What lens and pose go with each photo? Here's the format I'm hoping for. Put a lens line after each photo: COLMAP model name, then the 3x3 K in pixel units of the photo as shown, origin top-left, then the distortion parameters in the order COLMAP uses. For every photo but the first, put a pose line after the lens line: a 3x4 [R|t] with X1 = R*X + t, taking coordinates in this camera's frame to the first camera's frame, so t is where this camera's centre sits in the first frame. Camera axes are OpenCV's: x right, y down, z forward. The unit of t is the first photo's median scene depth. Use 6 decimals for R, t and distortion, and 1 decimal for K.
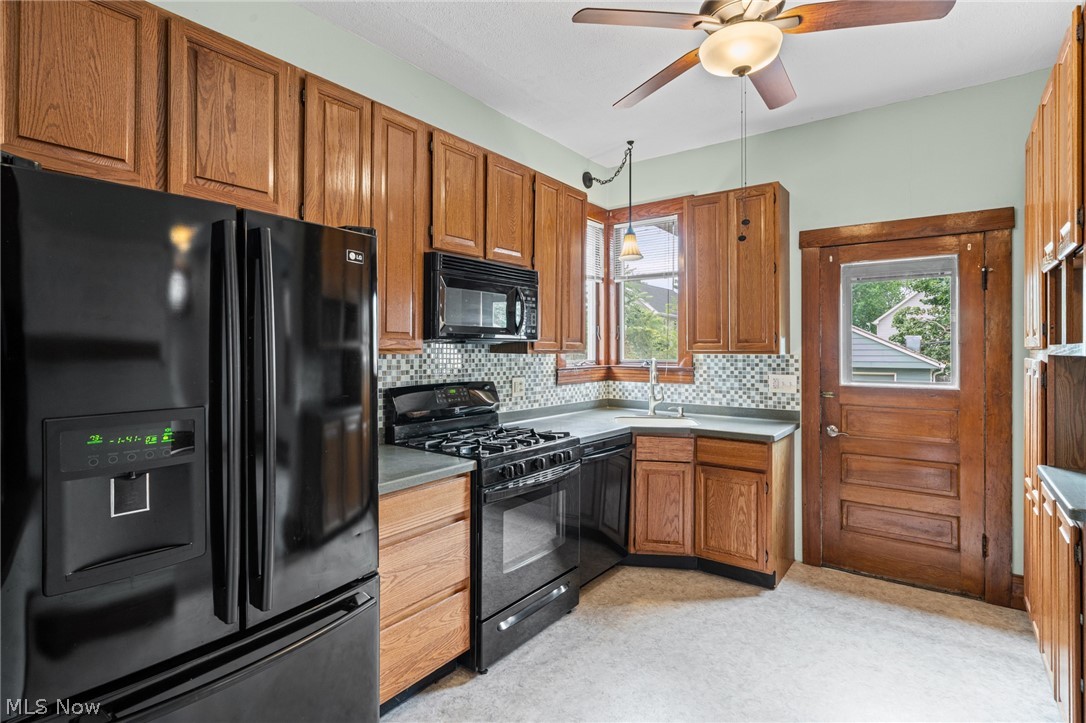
lens RADIAL K [[536.8, 0, 539.4], [0, 536.8, 346.3], [0, 0, 1]] dist [-0.003350, 0.001812]
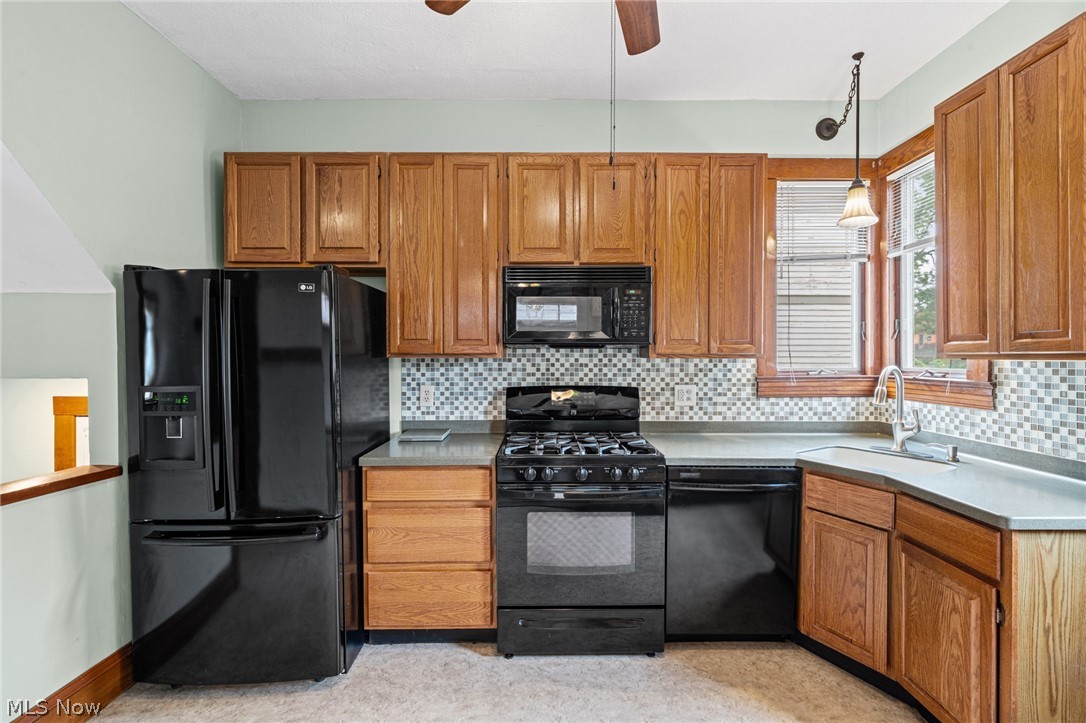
lens RADIAL K [[480.4, 0, 545.0], [0, 480.4, 360.6], [0, 0, 1]] dist [0.000544, -0.000370]
pose [[0.609997, 0.004823, -0.792389, 0.485743], [0.006706, 0.999914, 0.011249, 0.007020], [0.792376, -0.012176, 0.609912, 0.338955]]
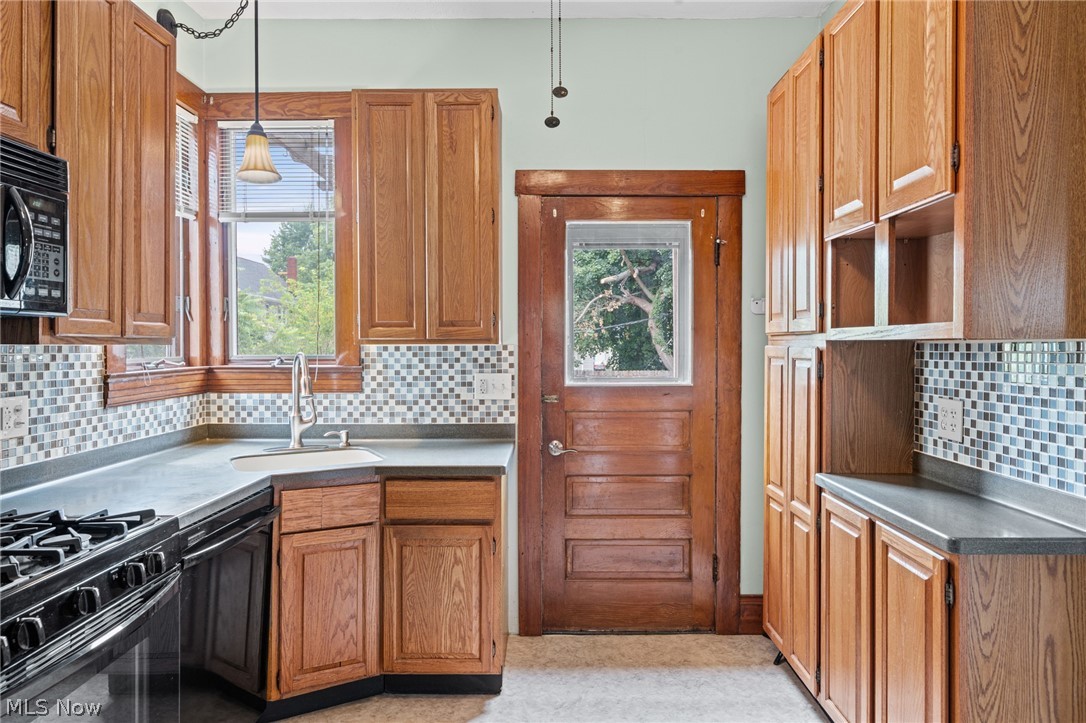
lens RADIAL K [[675.7, 0, 544.8], [0, 675.7, 348.7], [0, 0, 1]] dist [-0.000059, -0.000037]
pose [[0.801139, -0.008374, 0.598420, -0.019988], [0.000414, 0.999910, 0.013439, 0.009682], [-0.598478, -0.010519, 0.801070, 0.277512]]
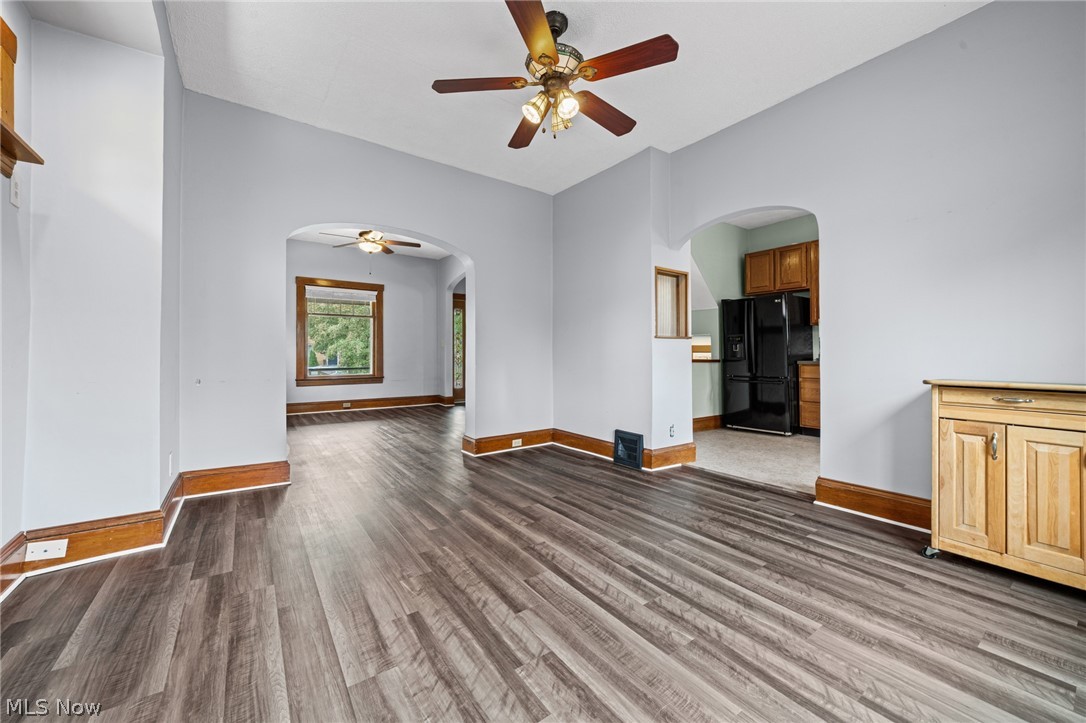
lens RADIAL K [[417.7, 0, 544.5], [0, 417.7, 351.2], [0, 0, 1]] dist [-0.000552, -0.000179]
pose [[-0.284922, -0.004312, -0.958541, 1.567355], [0.012525, 0.999888, -0.008221, 0.110603], [0.958469, -0.014348, -0.284836, 0.079150]]
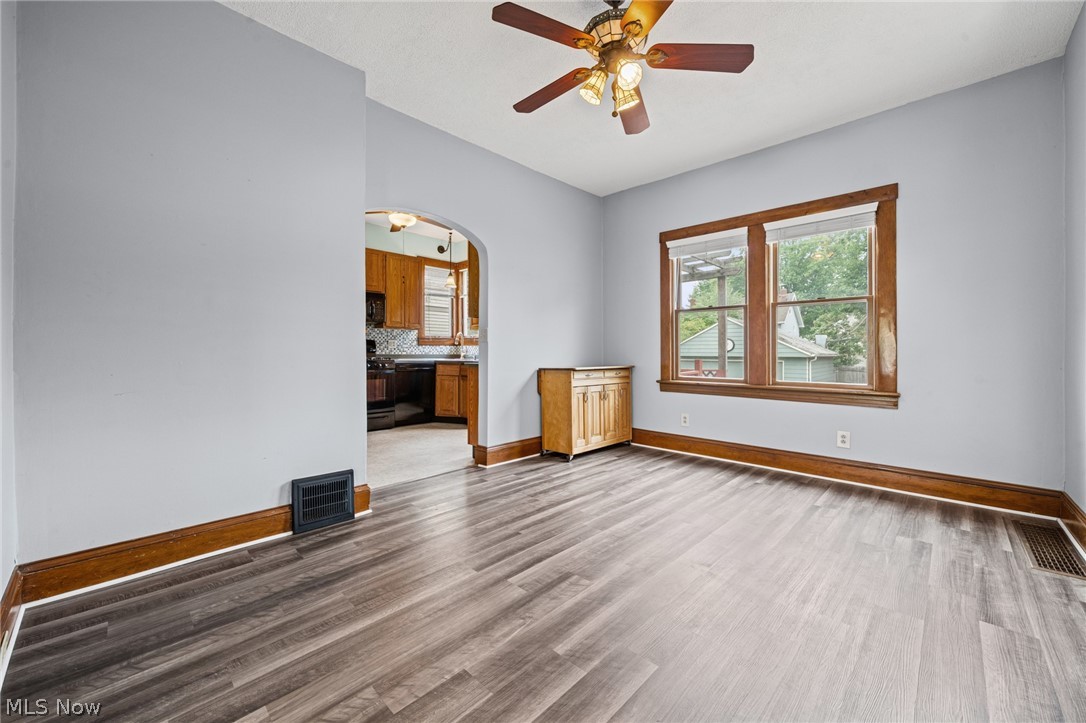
lens RADIAL K [[417.7, 0, 546.6], [0, 417.7, 351.0], [0, 0, 1]] dist [-0.000552, -0.000179]
pose [[0.993957, 0.000596, -0.109770, 0.859661], [-0.000156, 0.999992, 0.004014, 0.103734], [0.109771, -0.003973, 0.993949, -0.740376]]
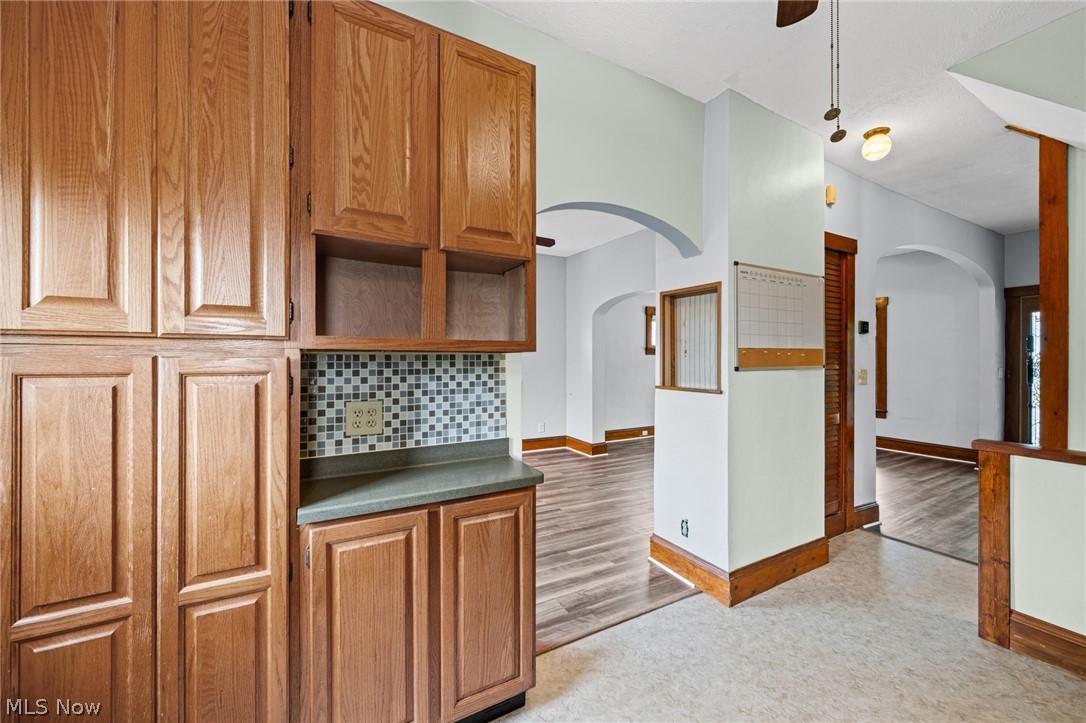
lens RADIAL K [[417.7, 0, 539.6], [0, 417.7, 363.8], [0, 0, 1]] dist [-0.000552, -0.000179]
pose [[-0.916629, -0.000673, 0.399738, 0.294137], [-0.001963, 0.999994, -0.002819, 0.024634], [-0.399733, -0.003369, -0.916625, 0.906436]]
